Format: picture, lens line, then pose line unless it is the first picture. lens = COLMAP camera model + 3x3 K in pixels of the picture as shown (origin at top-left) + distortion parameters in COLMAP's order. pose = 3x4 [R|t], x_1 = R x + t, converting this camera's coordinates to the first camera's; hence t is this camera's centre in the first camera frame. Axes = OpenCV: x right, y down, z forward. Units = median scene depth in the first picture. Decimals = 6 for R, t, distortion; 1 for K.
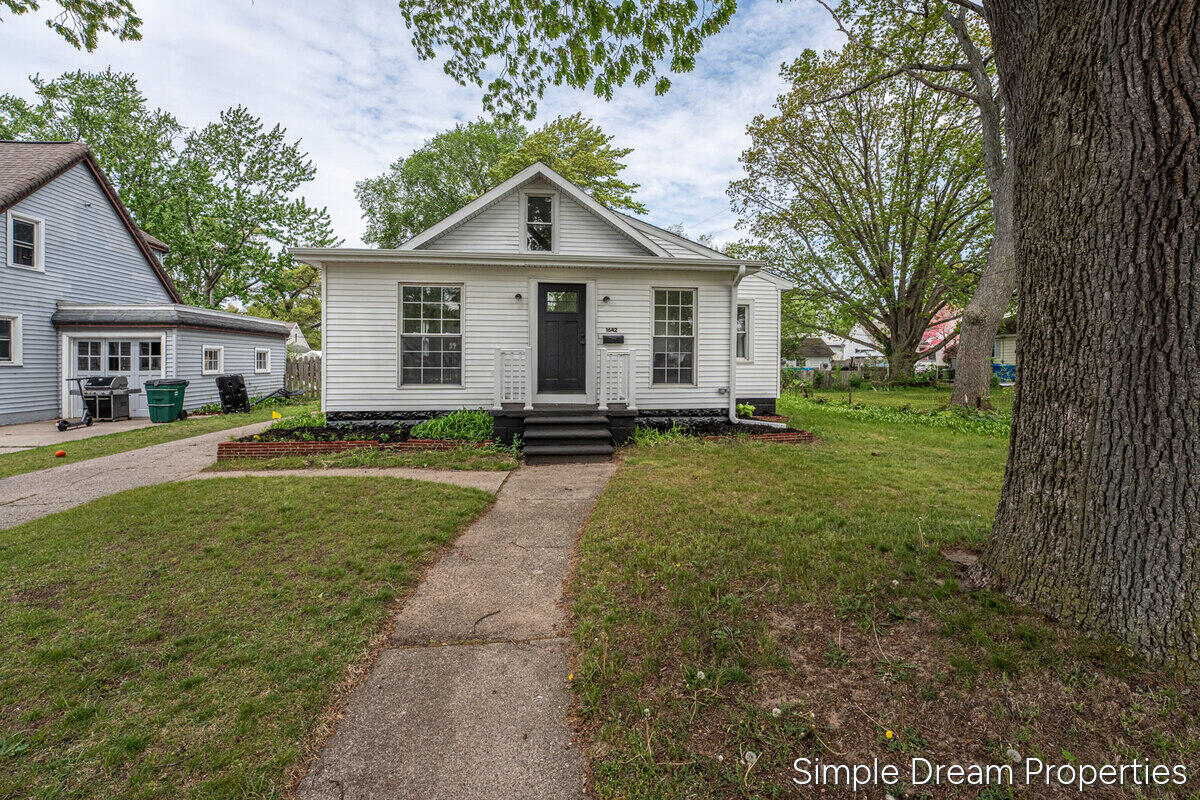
lens RADIAL K [[485.1, 0, 592.6], [0, 485.1, 370.9], [0, 0, 1]] dist [-0.002379, -0.000211]
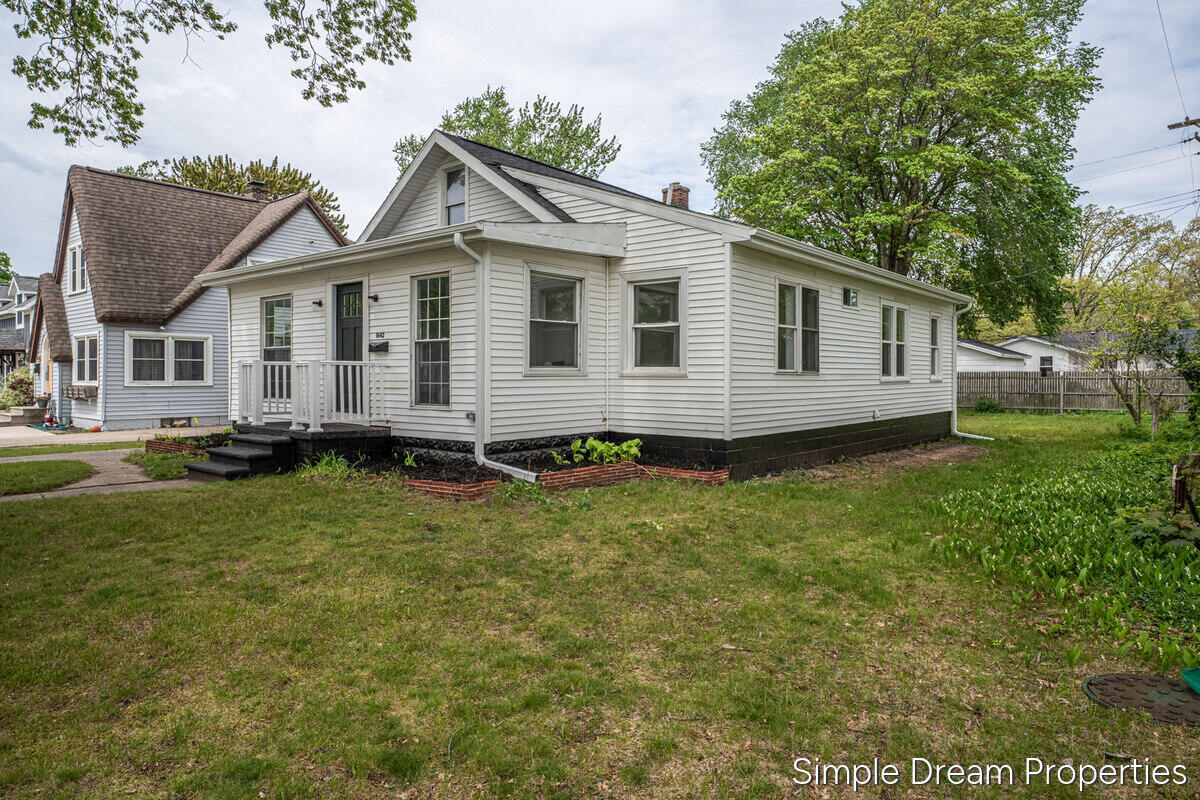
lens RADIAL K [[772.1, 0, 600.4], [0, 772.1, 389.9], [0, 0, 1]] dist [0.028798, 0.000802]
pose [[0.693473, 0.002284, -0.720479, 1.196993], [-0.018651, 0.999717, -0.014783, 0.017573], [0.720241, 0.023690, 0.693319, 0.370528]]
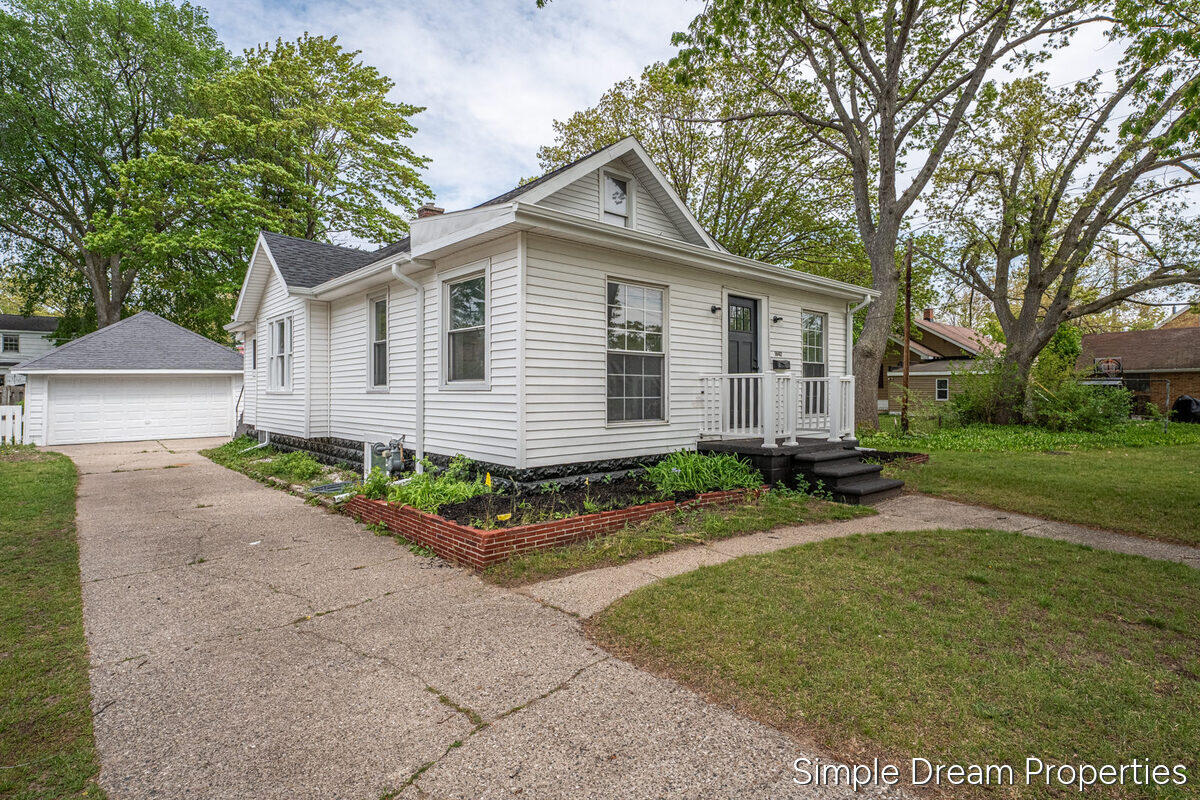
lens RADIAL K [[625.0, 0, 605.3], [0, 625.0, 388.8], [0, 0, 1]] dist [0.010007, 0.001874]
pose [[0.813404, 0.003218, 0.581690, -0.866641], [0.017025, 0.999425, -0.029335, 0.007025], [-0.581450, 0.033765, 0.812882, 0.255012]]
